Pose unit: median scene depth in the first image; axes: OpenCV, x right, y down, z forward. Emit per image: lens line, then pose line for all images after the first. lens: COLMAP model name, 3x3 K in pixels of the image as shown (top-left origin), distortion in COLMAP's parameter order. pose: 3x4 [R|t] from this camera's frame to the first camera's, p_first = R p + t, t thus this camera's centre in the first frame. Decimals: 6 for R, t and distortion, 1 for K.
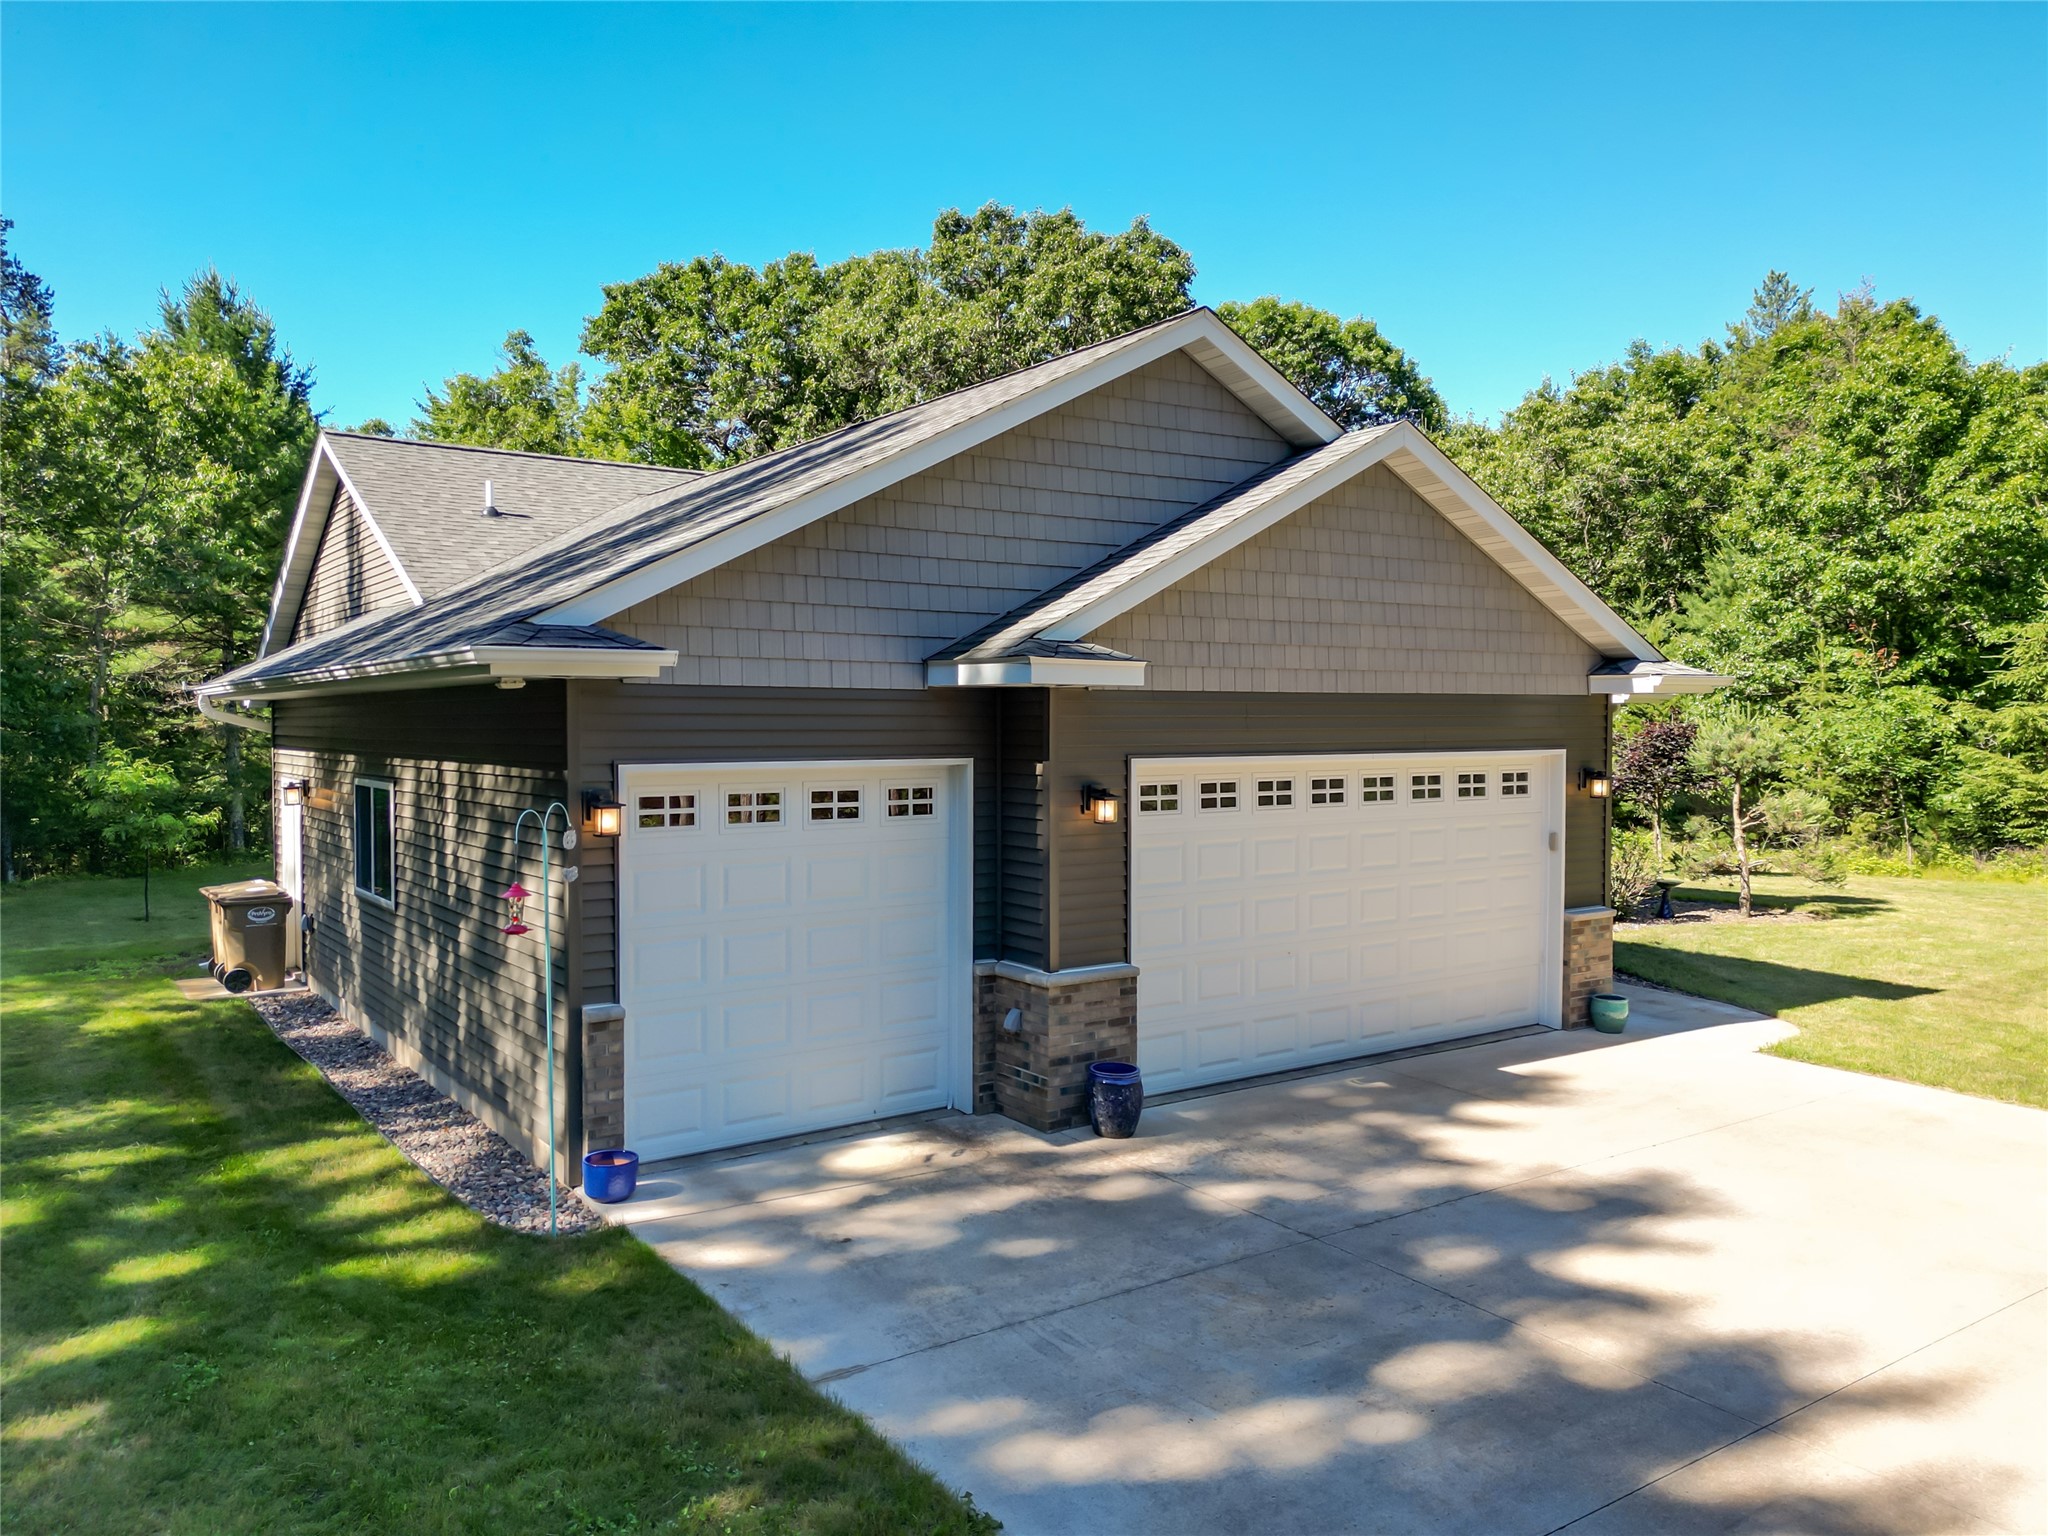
lens RADIAL K [[1478.7, 0, 1023.6], [0, 1478.7, 772.5], [0, 0, 1]] dist [0.067727, -0.011868]
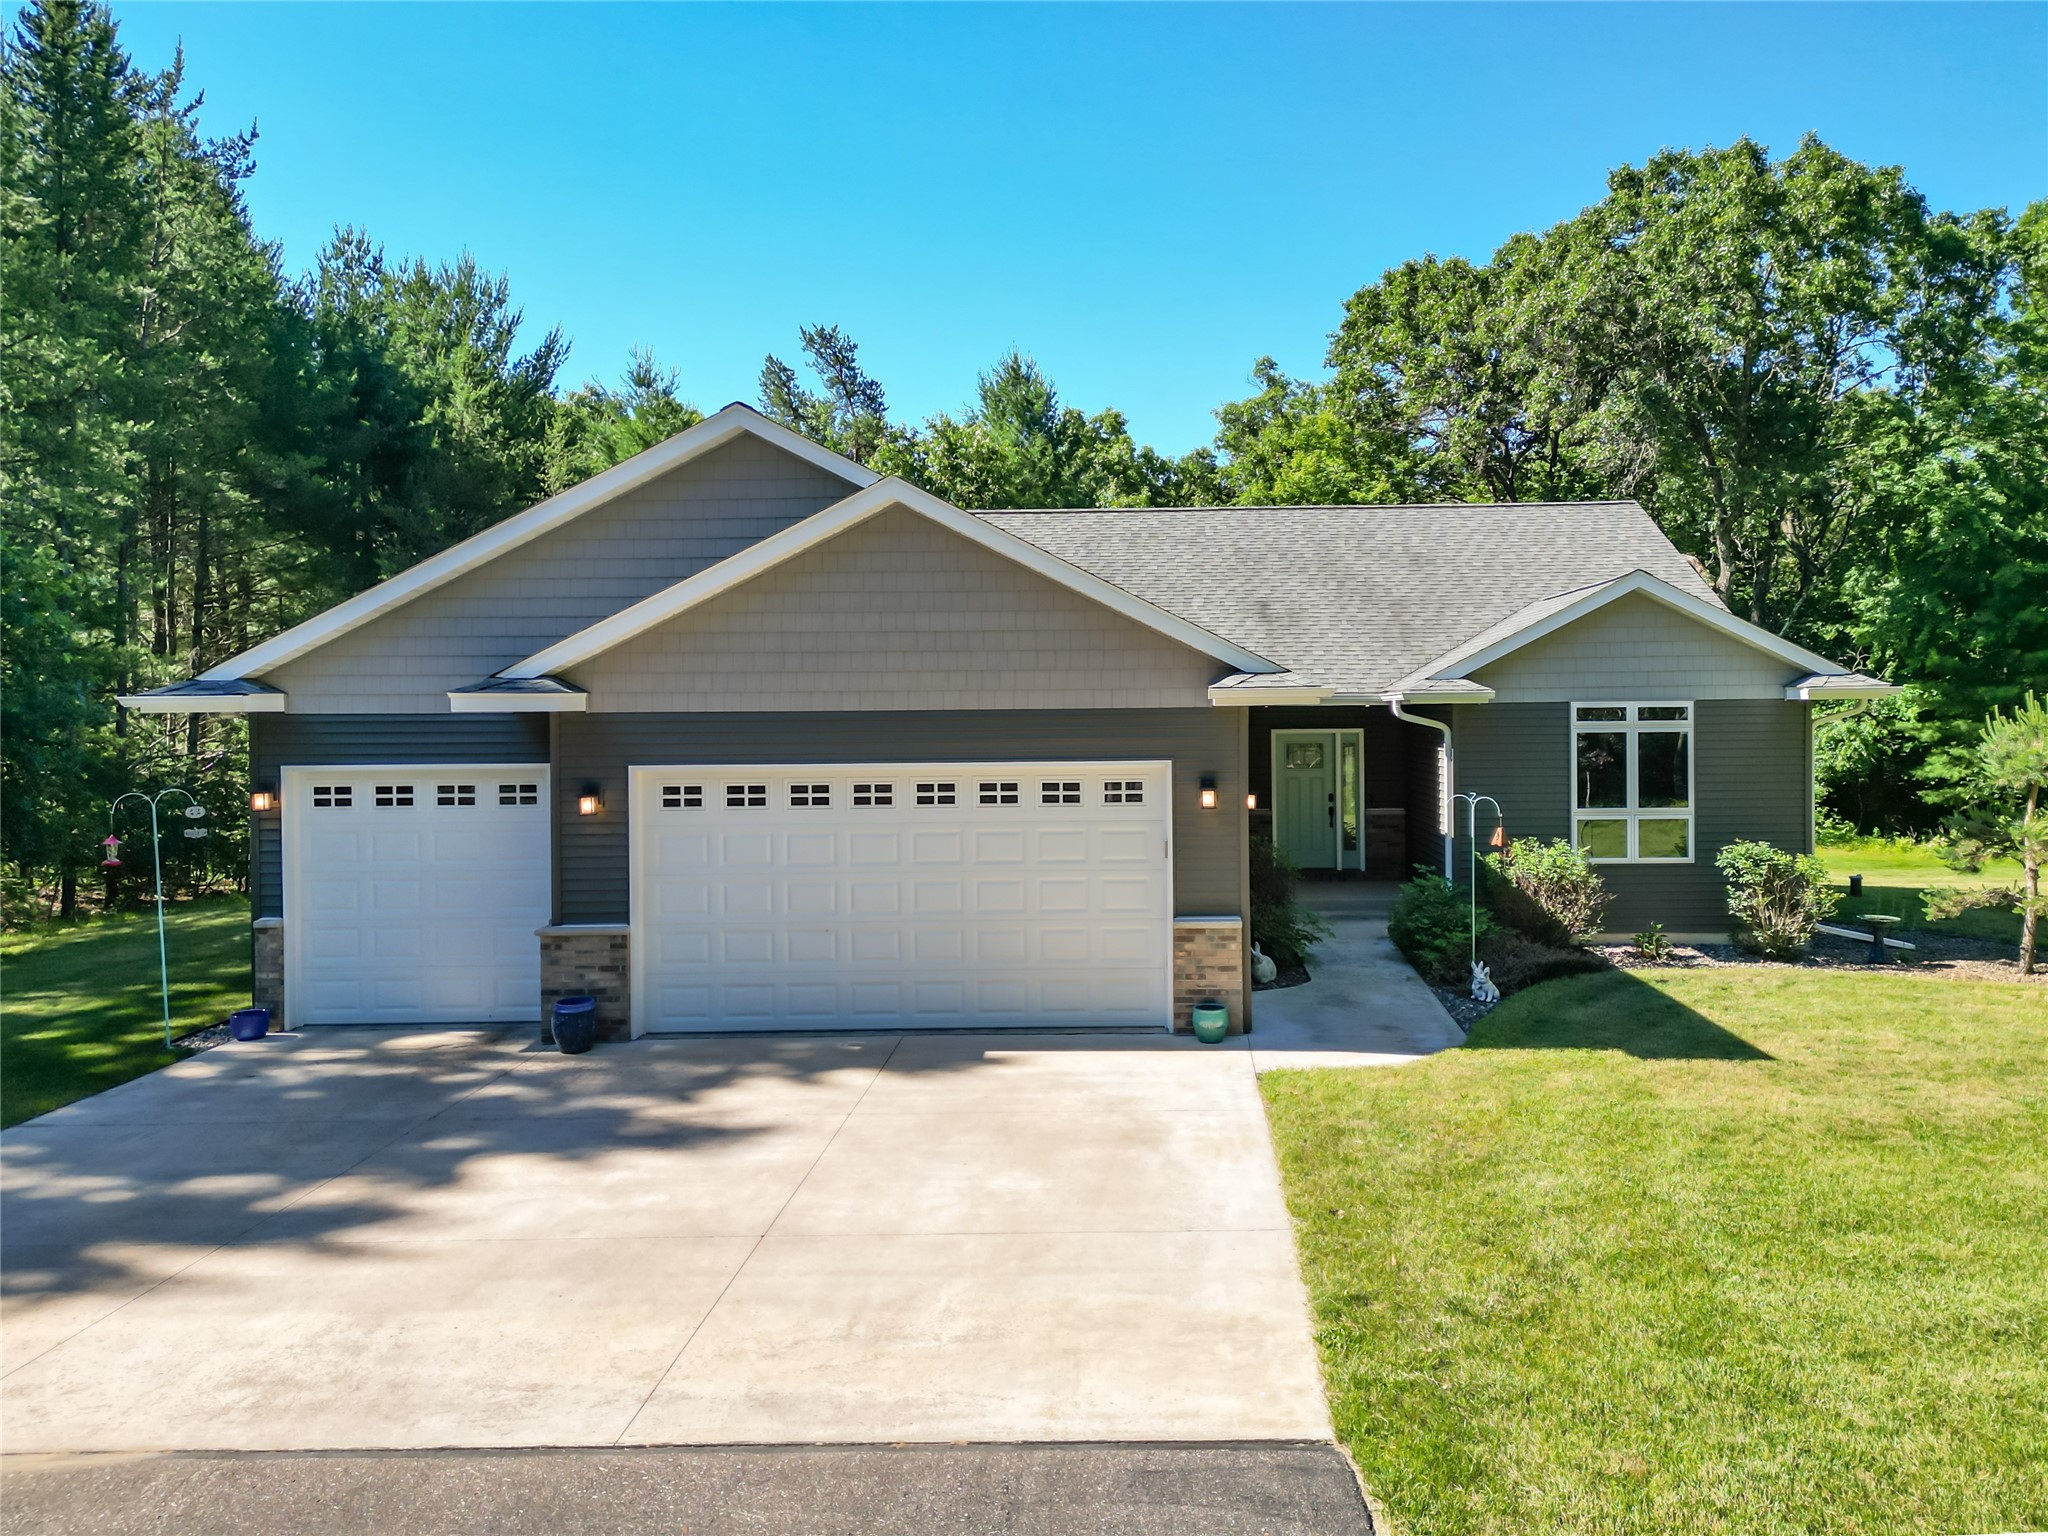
lens RADIAL K [[1478.7, 0, 1035.6], [0, 1478.7, 720.6], [0, 0, 1]] dist [0.067727, -0.011868]
pose [[0.820146, -0.002165, -0.572150, 0.979267], [-0.012202, 0.999699, -0.021274, -0.022621], [0.572024, 0.024429, 0.819873, 0.120634]]
